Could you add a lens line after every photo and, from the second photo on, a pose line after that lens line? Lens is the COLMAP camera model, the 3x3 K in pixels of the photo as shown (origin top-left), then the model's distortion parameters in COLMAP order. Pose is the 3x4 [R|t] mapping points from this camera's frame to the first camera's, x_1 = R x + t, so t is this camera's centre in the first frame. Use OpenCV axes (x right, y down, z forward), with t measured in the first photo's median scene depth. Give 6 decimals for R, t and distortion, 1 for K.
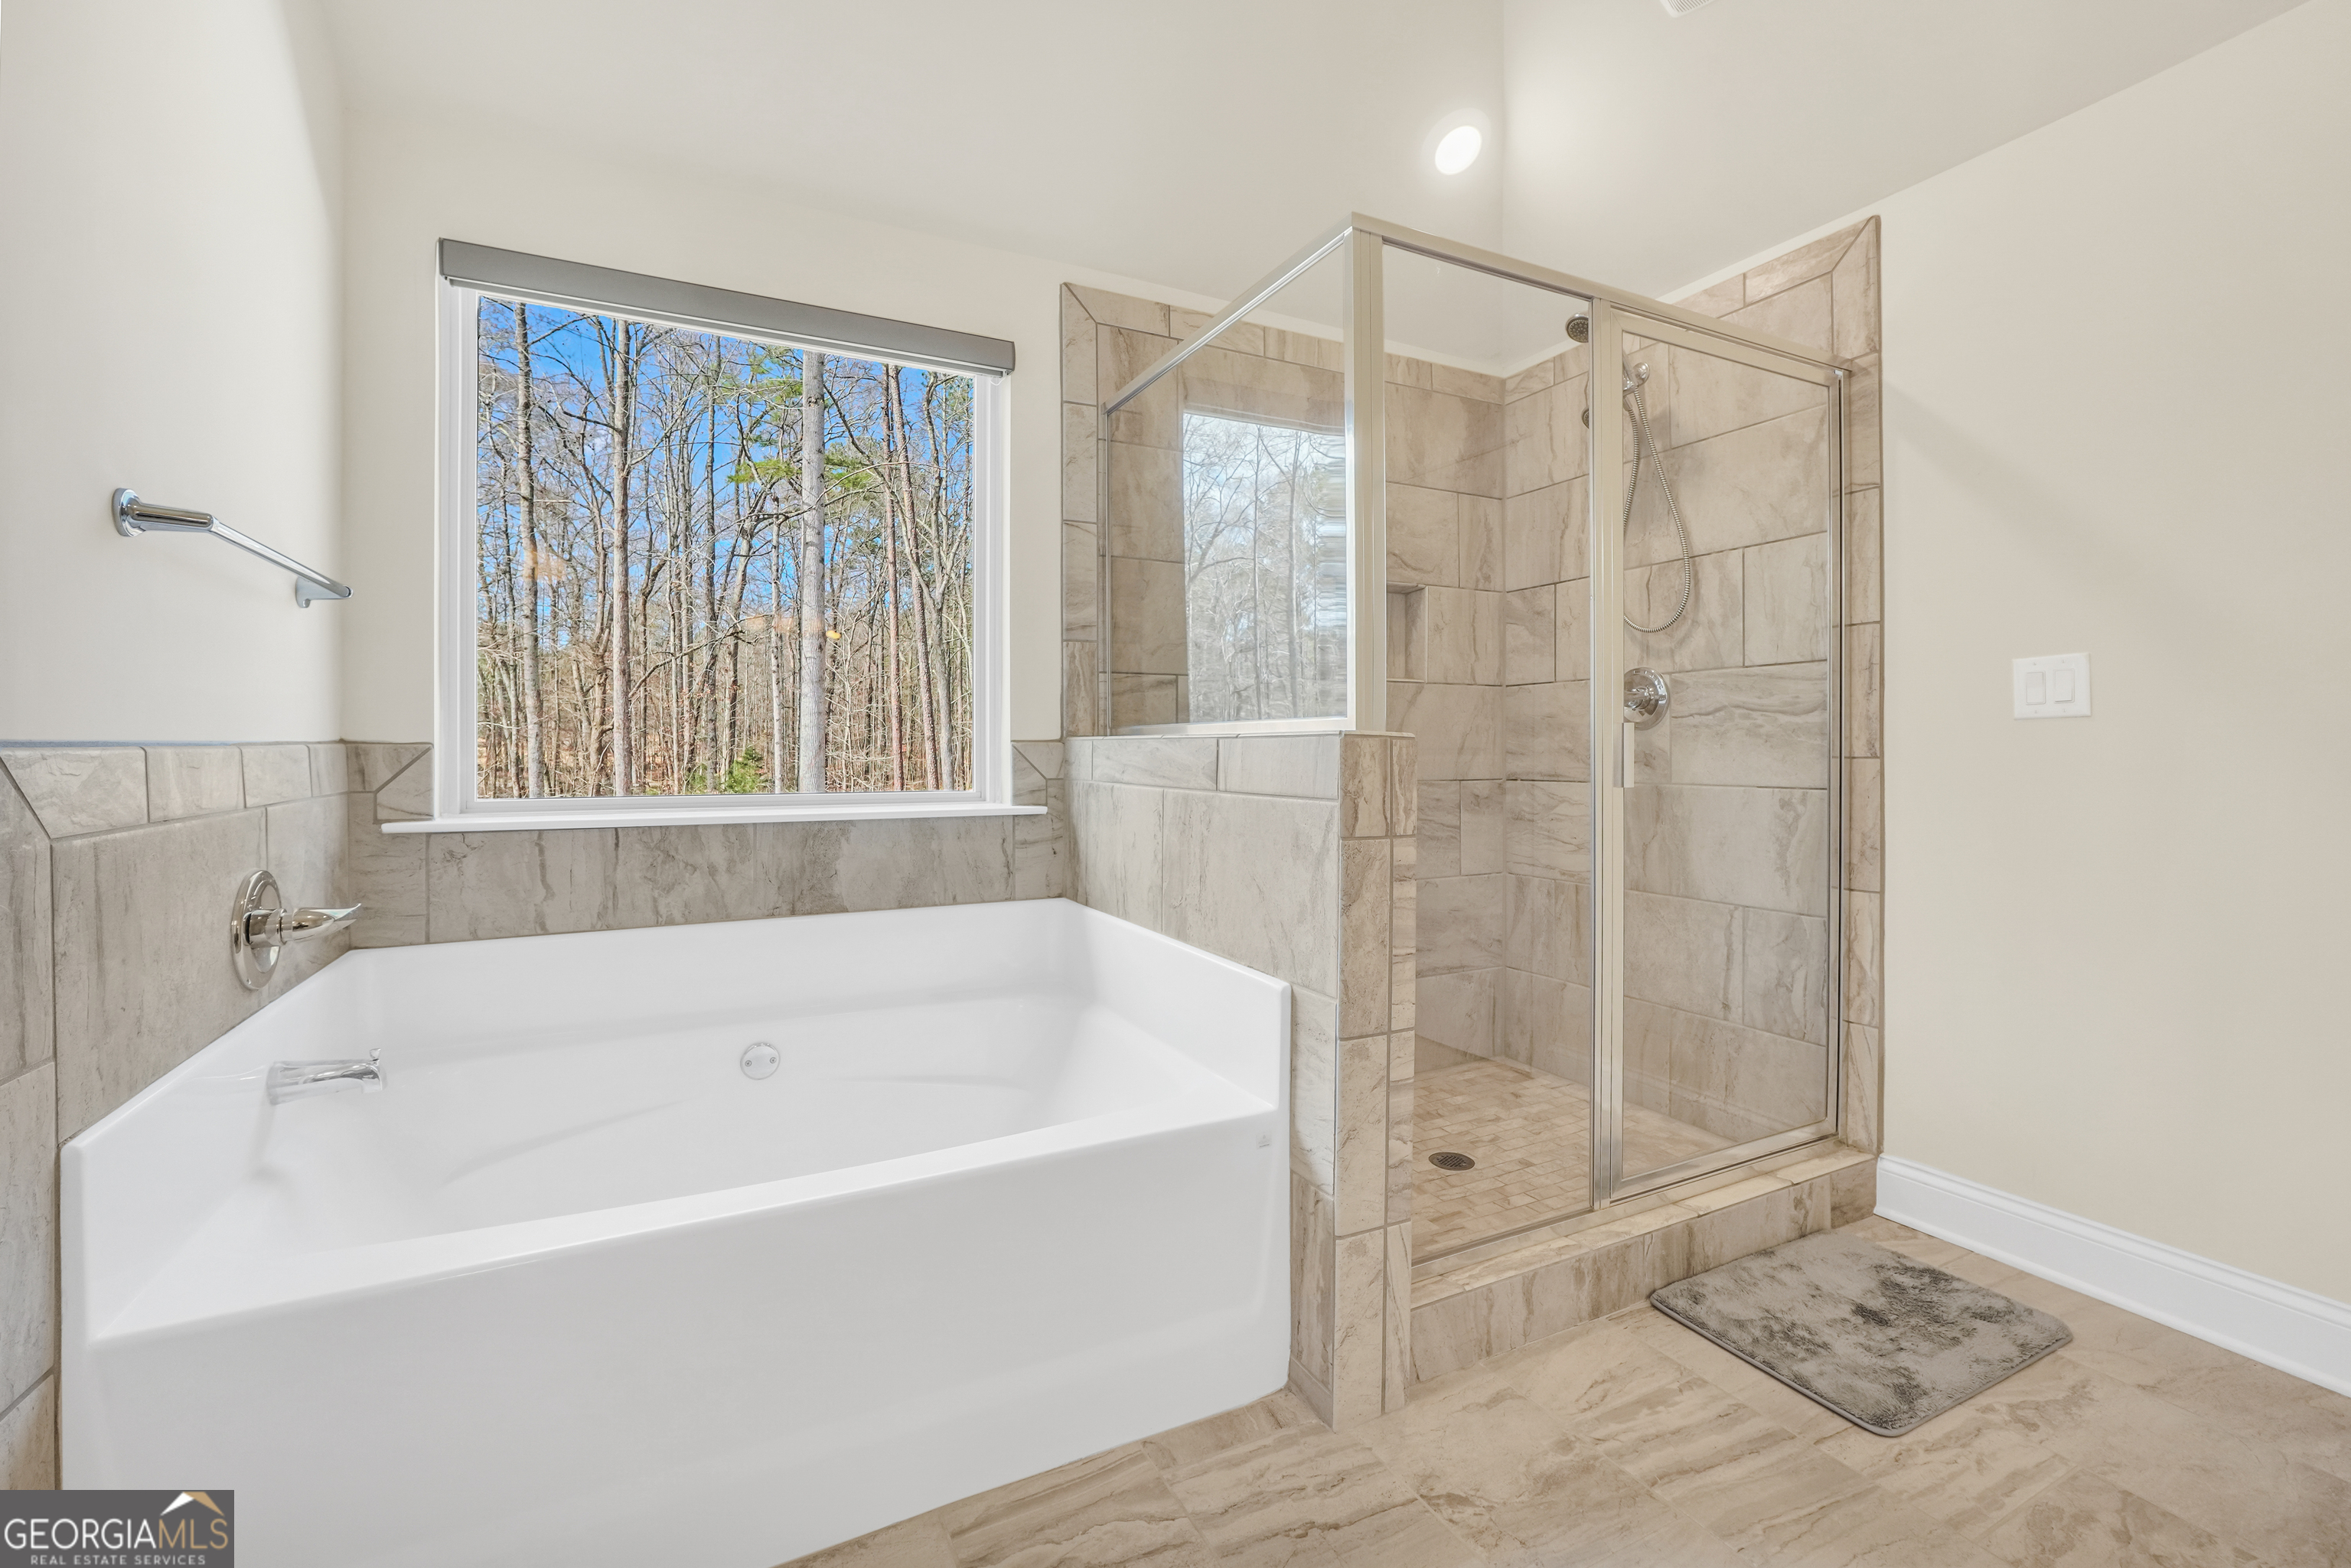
lens RADIAL K [[997.4, 0, 1167.5], [0, 997.4, 751.6], [0, 0, 1]] dist [-0.018923, 0.008777]
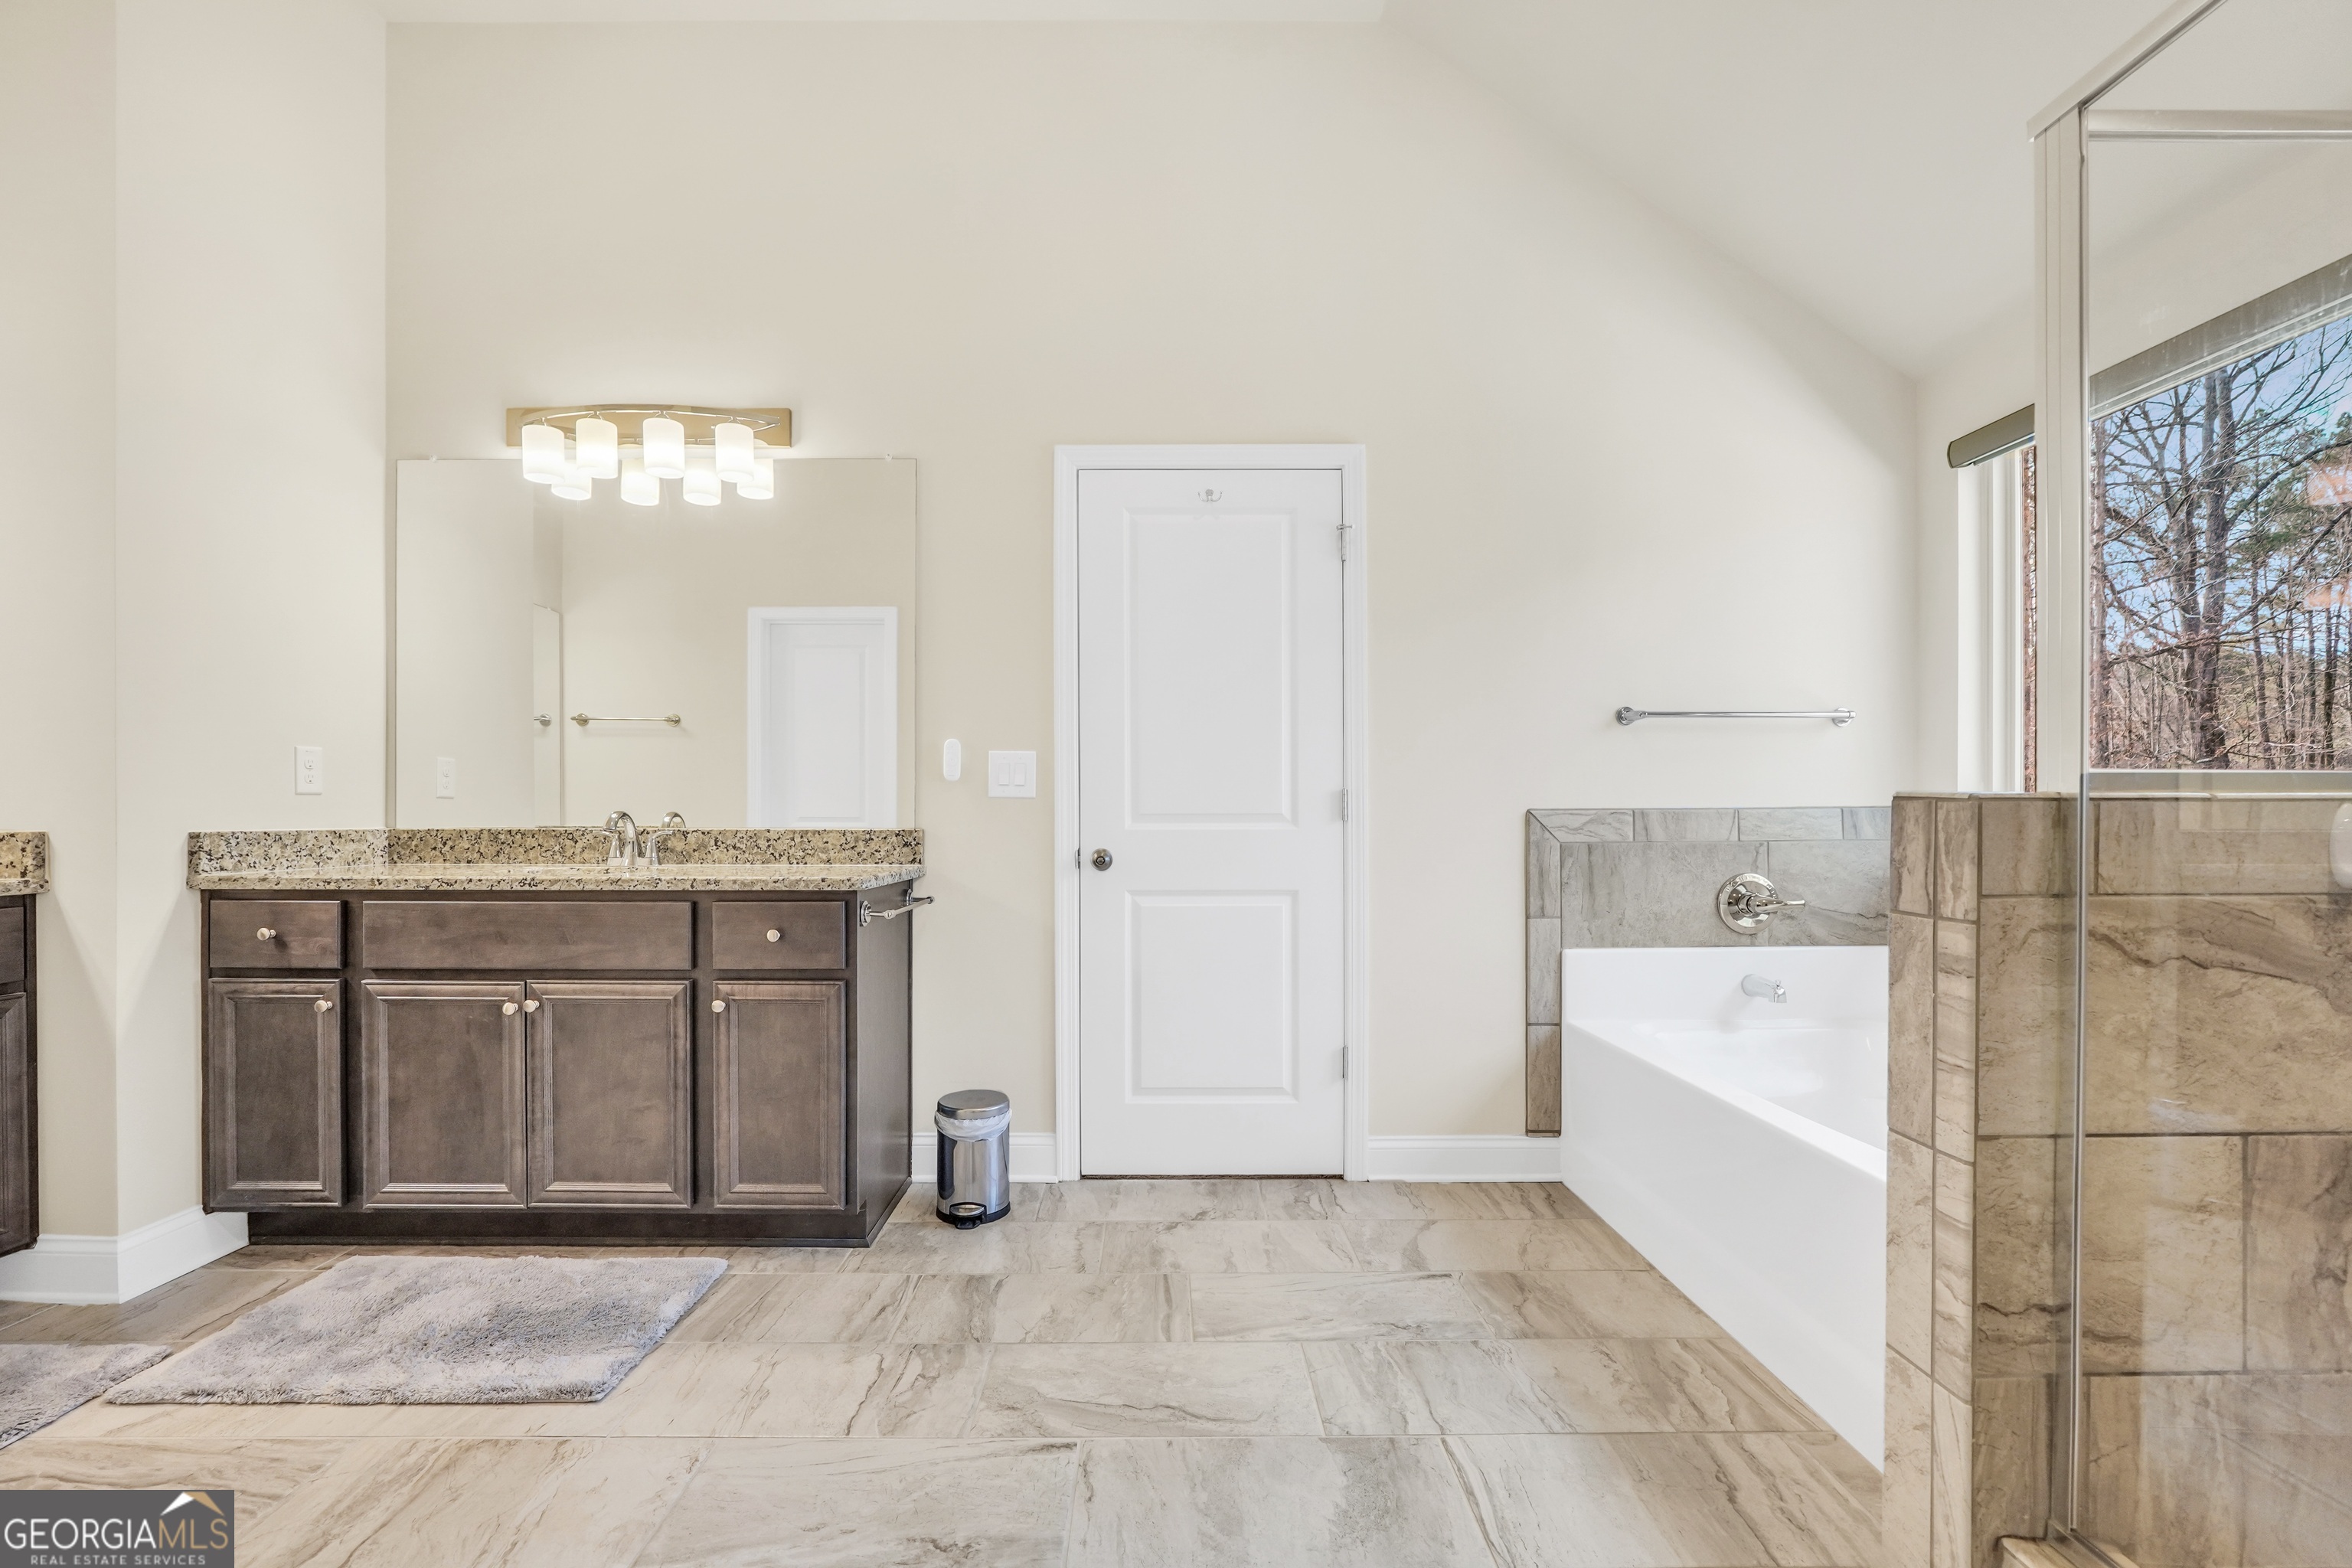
lens RADIAL K [[996.2, 0, 1131.7], [0, 996.2, 818.6], [0, 0, 1]] dist [-0.018479, 0.000033]
pose [[-0.459836, 0.009249, -0.887956, 1.031406], [-0.000305, 0.999944, 0.010574, -0.005125], [0.888004, 0.005133, -0.459807, 0.631097]]
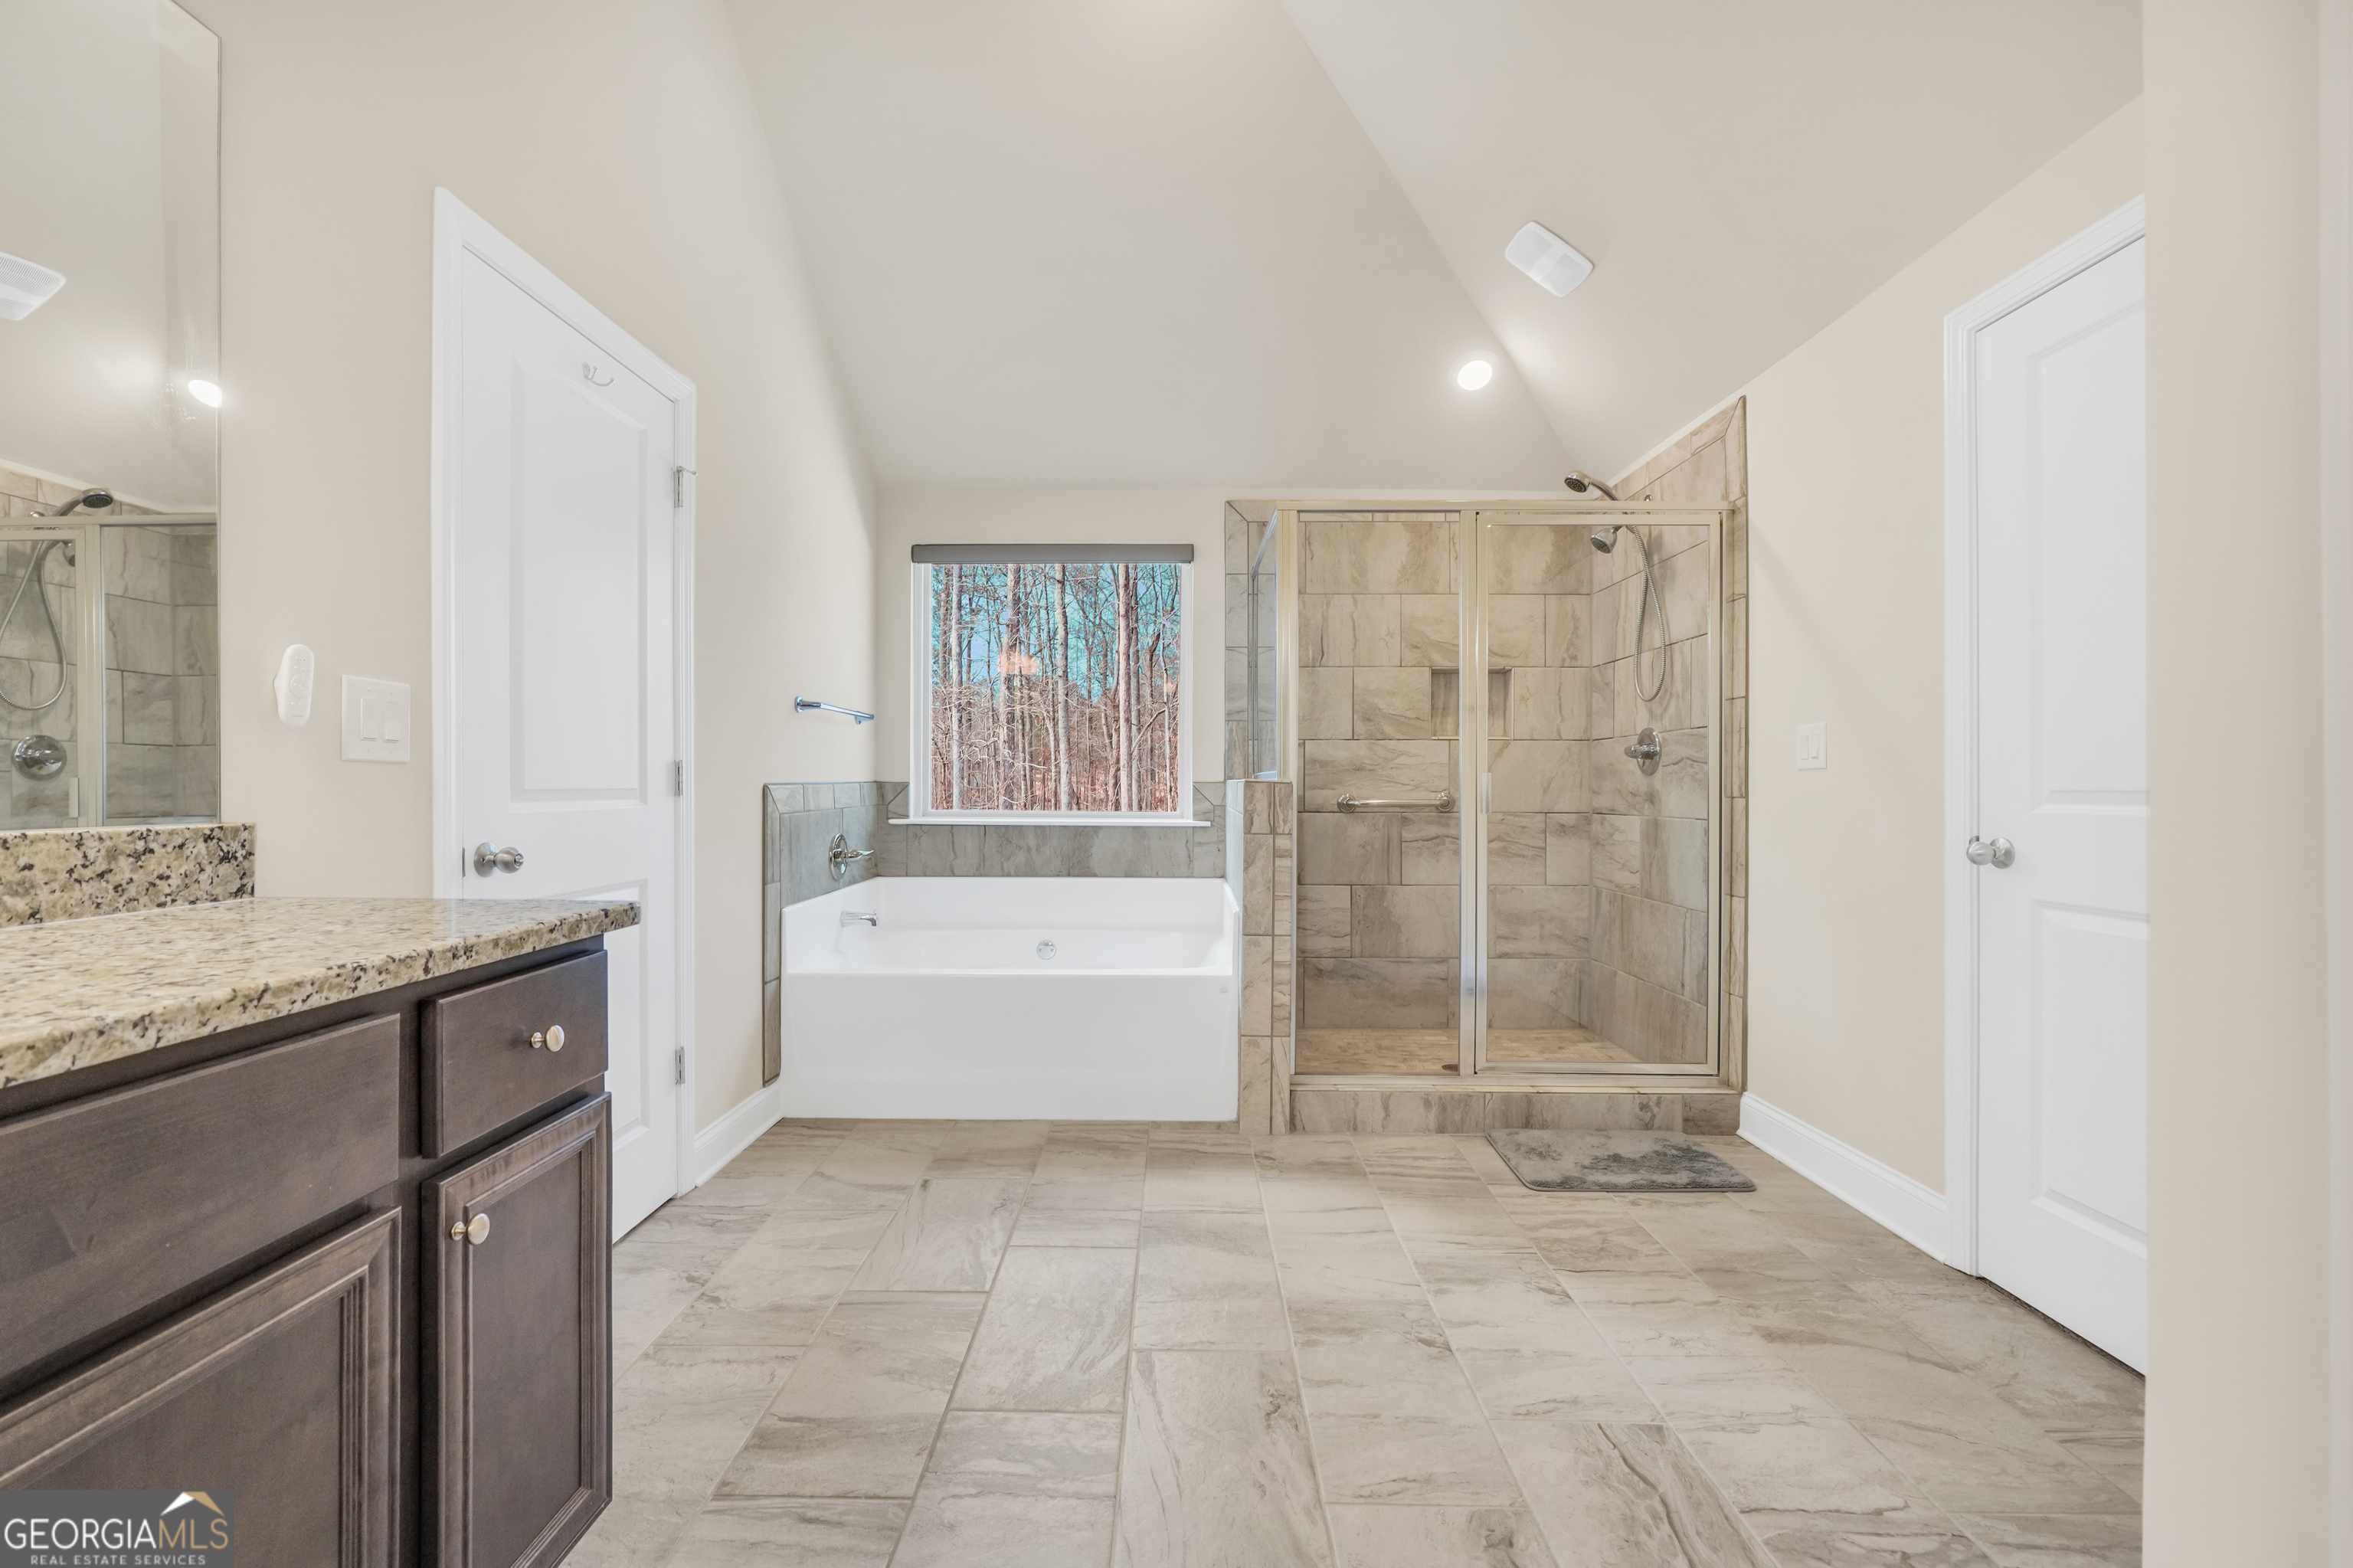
lens RADIAL K [[1010.5, 0, 1176.5], [0, 1010.5, 784.0], [0, 0, 1]] dist [-0.020059, 0.007910]
pose [[0.888572, 0.005134, -0.458709, 0.774501], [-0.006766, 0.999975, -0.001914, -0.005289], [0.458687, 0.004805, 0.888585, -0.673731]]
